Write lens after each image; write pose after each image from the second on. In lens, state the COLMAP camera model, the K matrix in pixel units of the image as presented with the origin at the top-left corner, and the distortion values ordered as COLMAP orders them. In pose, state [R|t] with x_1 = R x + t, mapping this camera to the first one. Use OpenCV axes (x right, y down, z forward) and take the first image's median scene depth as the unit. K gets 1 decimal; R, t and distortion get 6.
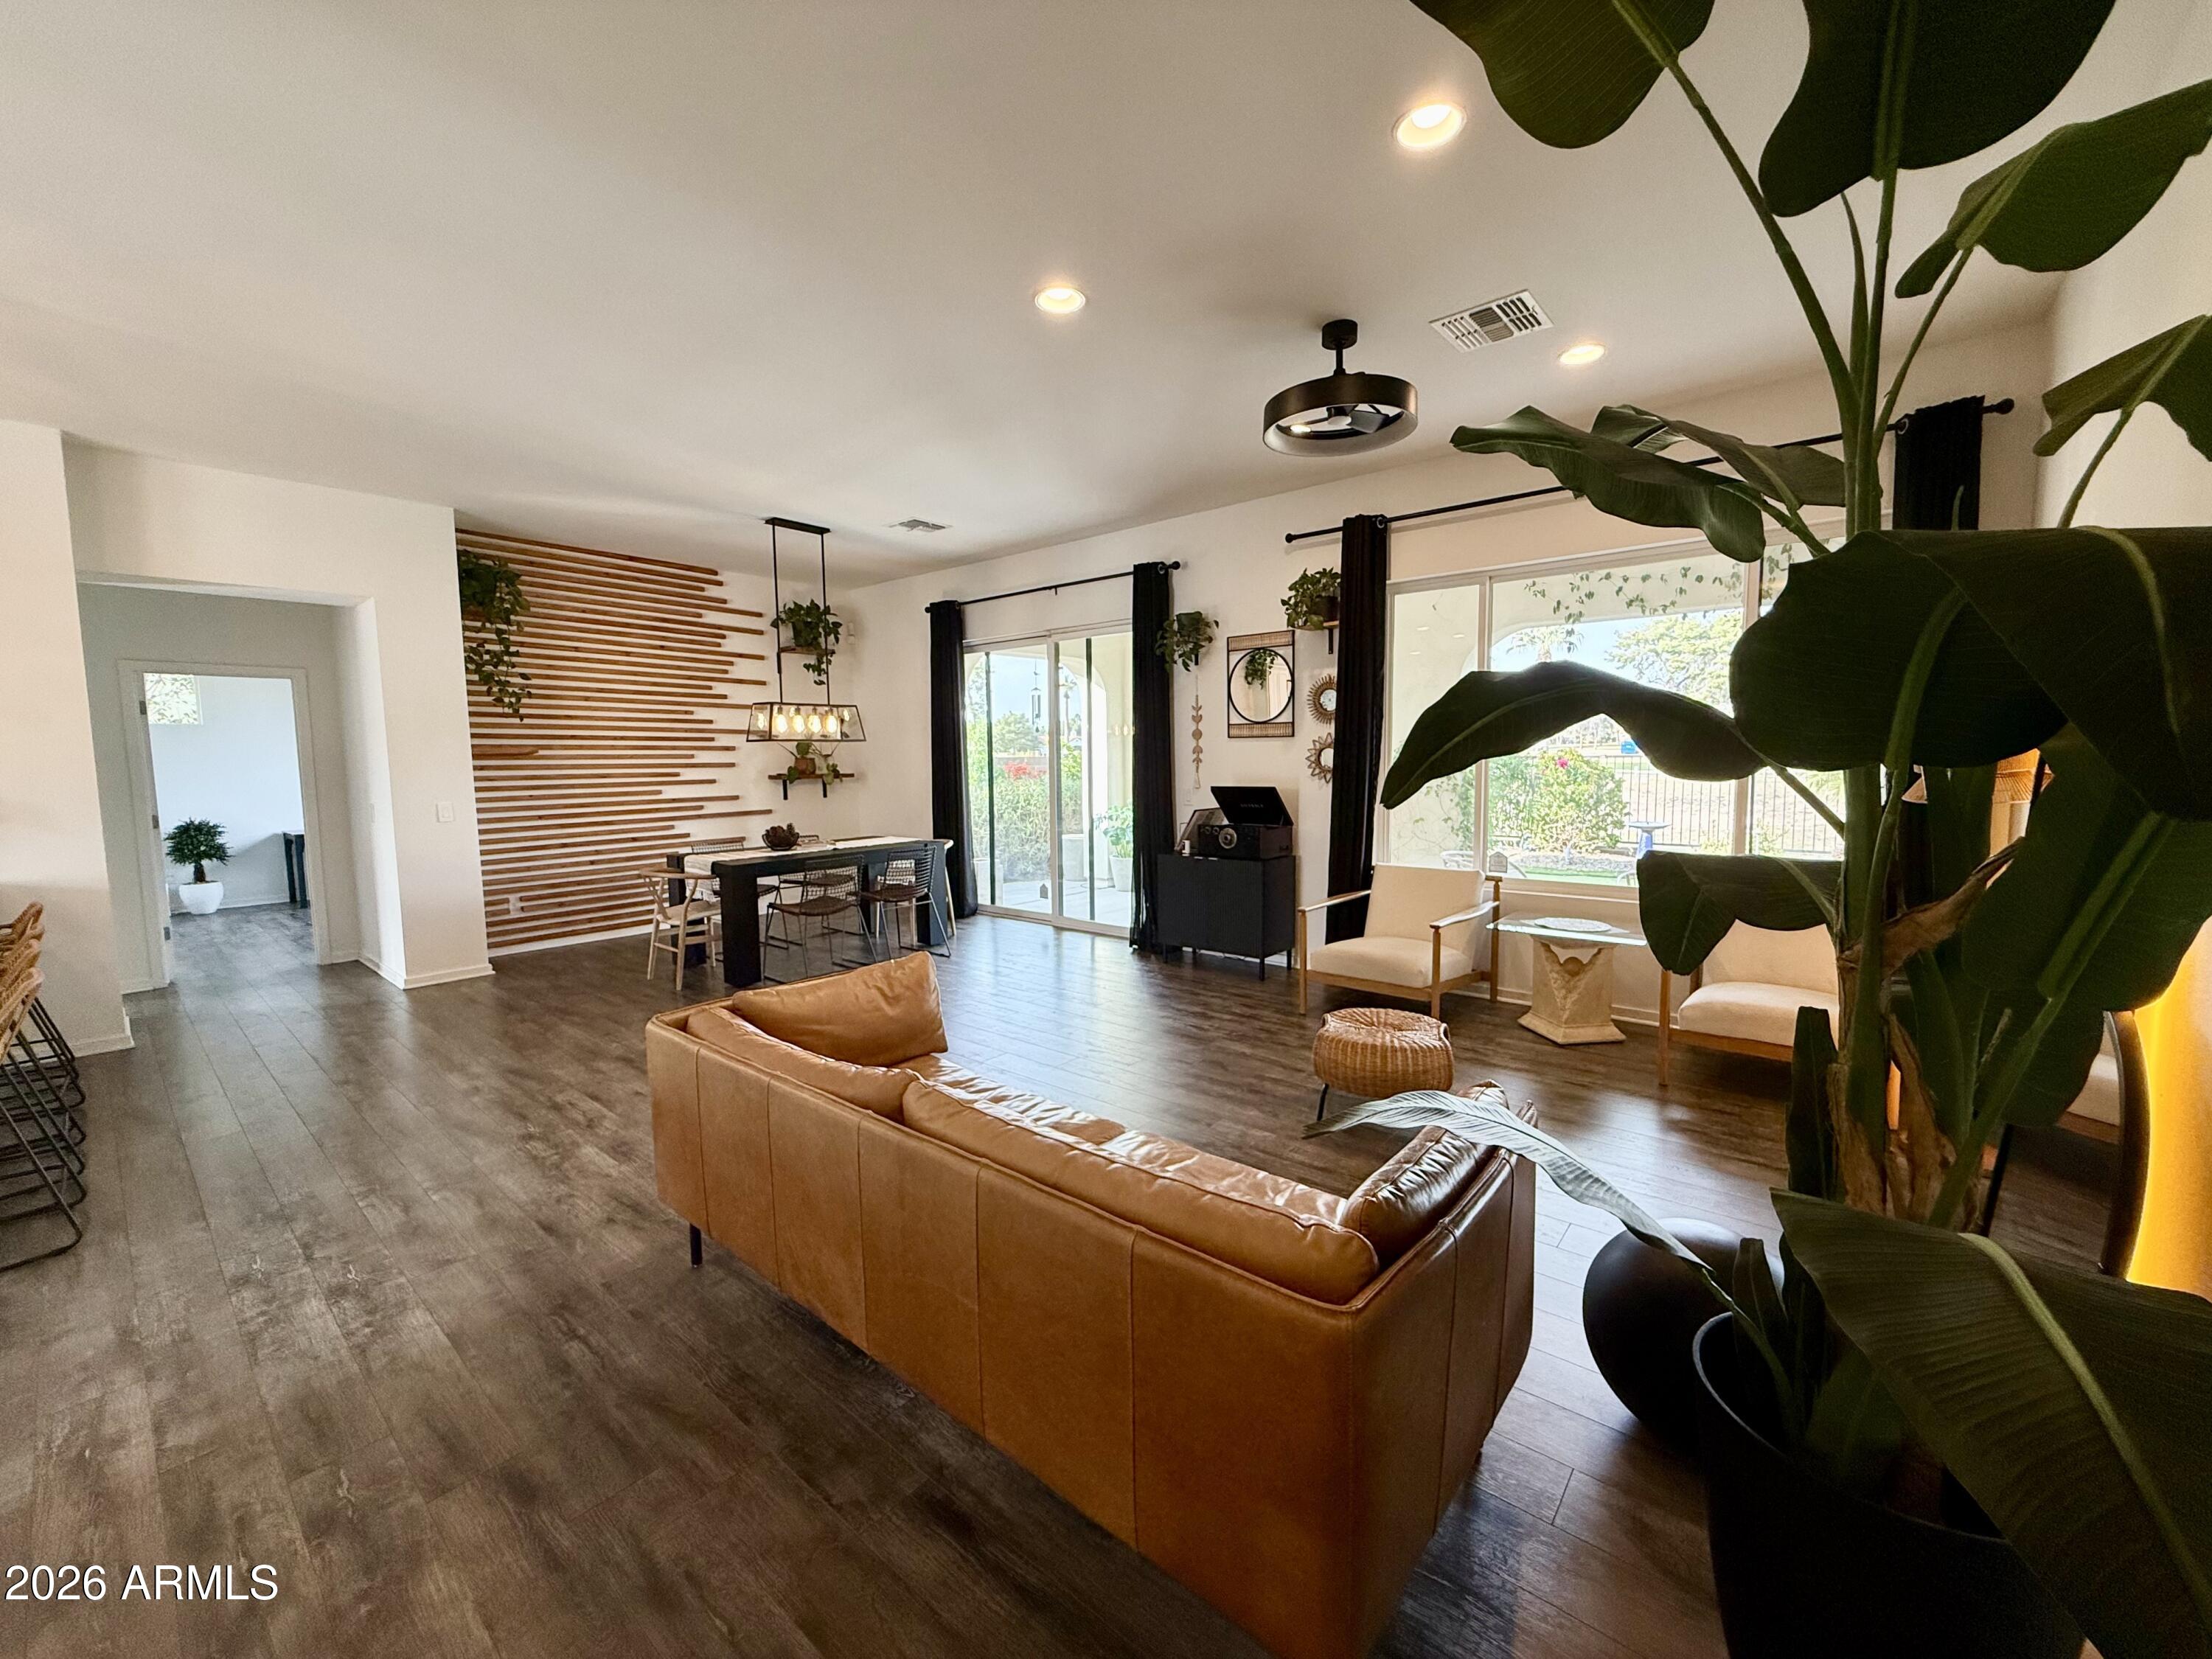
lens RADIAL K [[882.0, 0, 1095.8], [0, 882.0, 833.4], [0, 0, 1]] dist [-0.002544, 0.000451]
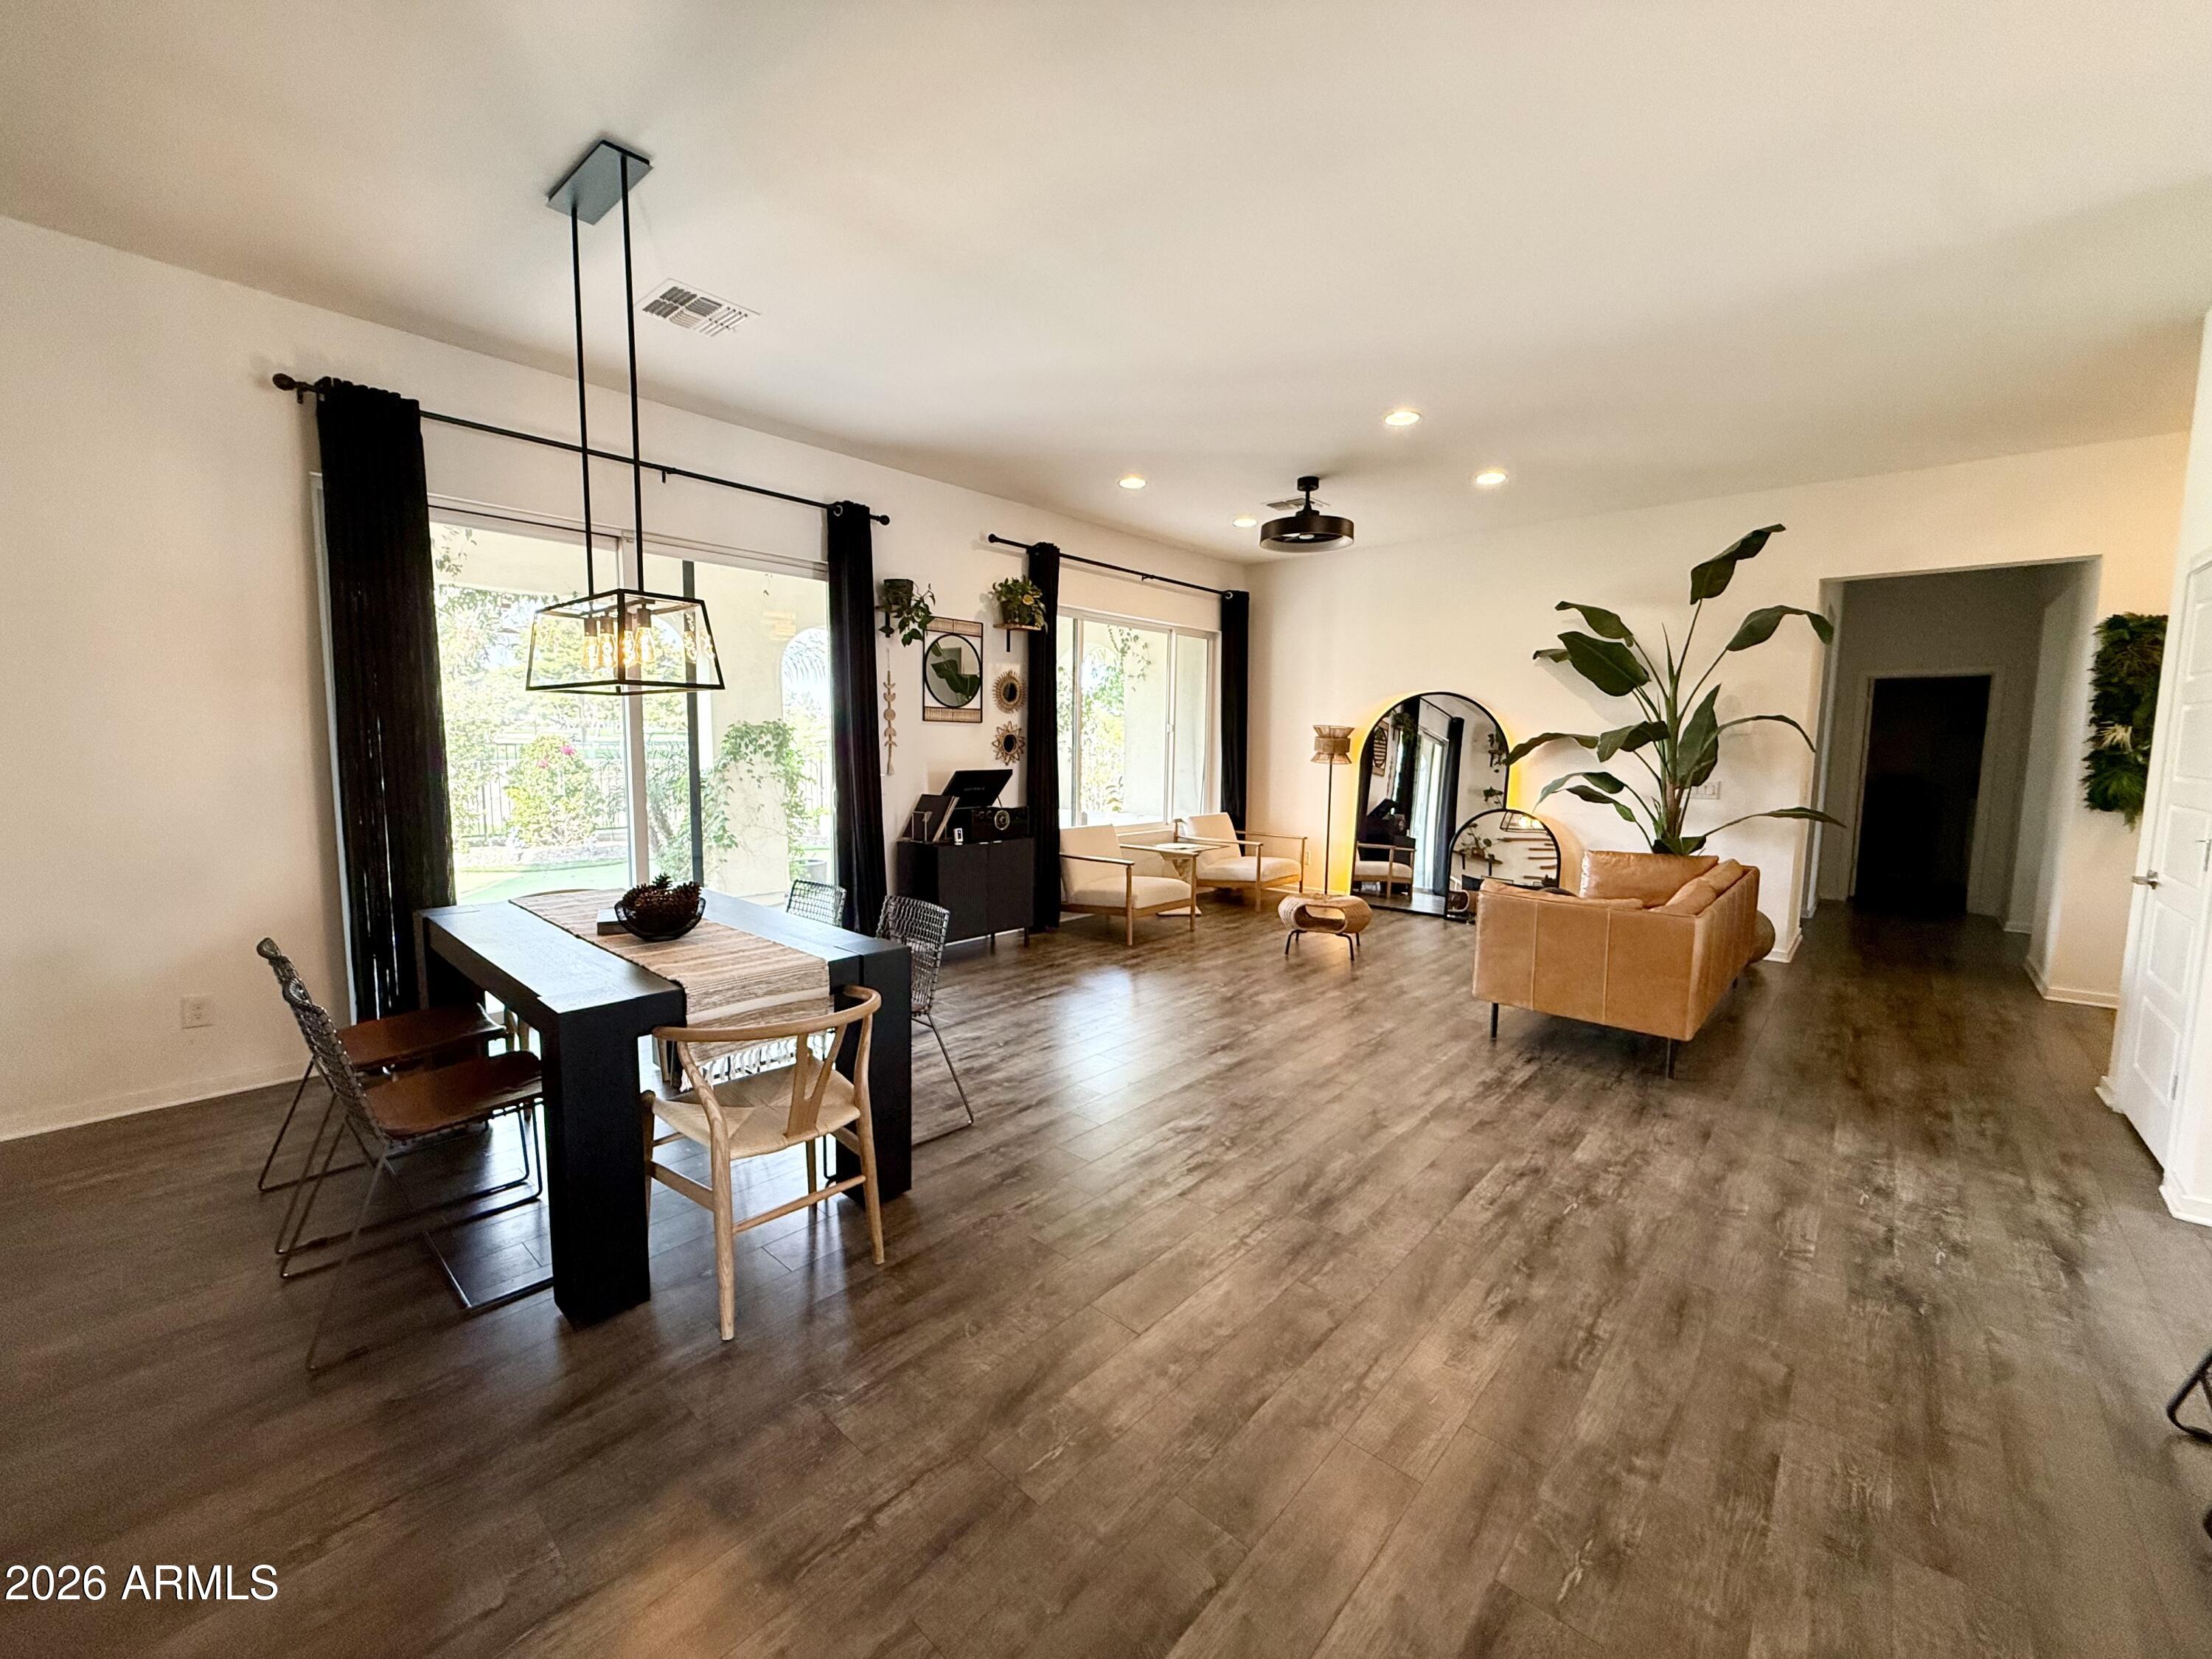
lens RADIAL K [[882.0, 0, 1099.2], [0, 882.0, 832.7], [0, 0, 1]] dist [-0.002544, 0.000451]
pose [[0.025483, -0.088686, 0.995734, -0.805035], [0.078891, 0.993129, 0.086435, -0.054973], [-0.996557, 0.076352, 0.032305, 0.786401]]
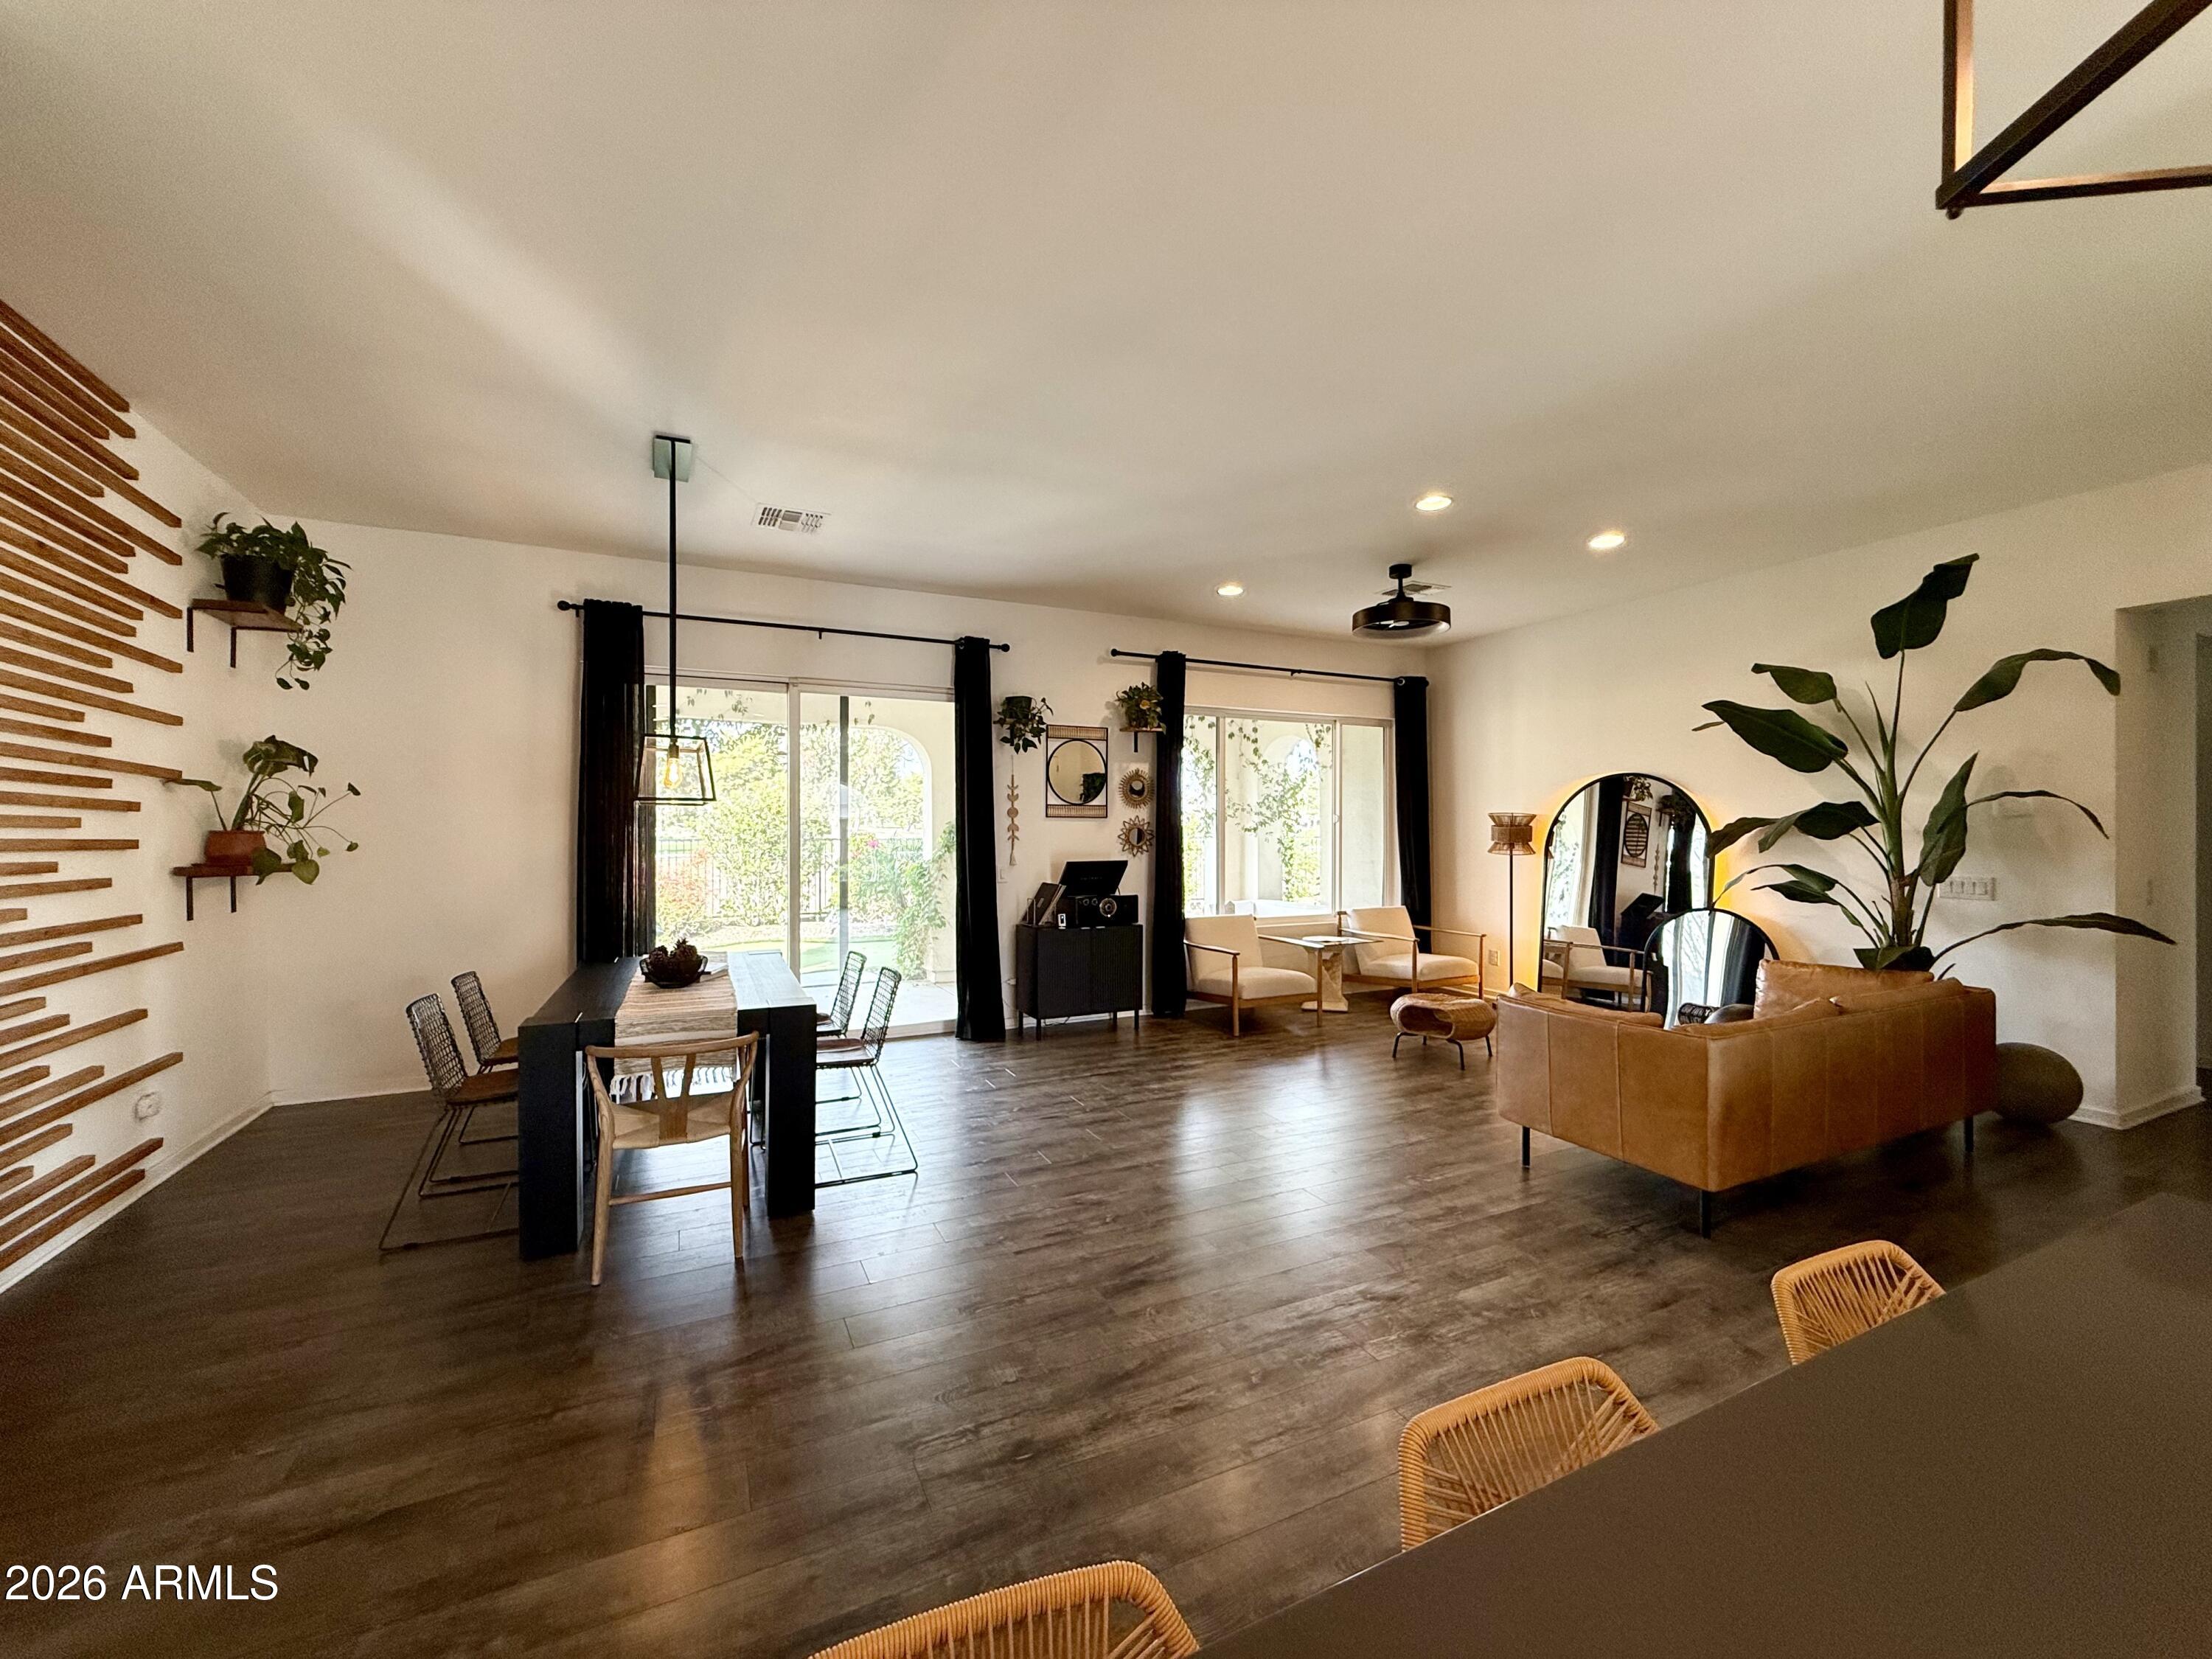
lens RADIAL K [[882.0, 0, 1097.3], [0, 882.0, 833.4], [0, 0, 1]] dist [-0.002544, 0.000451]
pose [[0.405788, 0.010515, 0.913907, -0.802109], [0.077813, 0.995906, -0.046009, -0.034188], [-0.910649, 0.089783, 0.403308, 0.511287]]
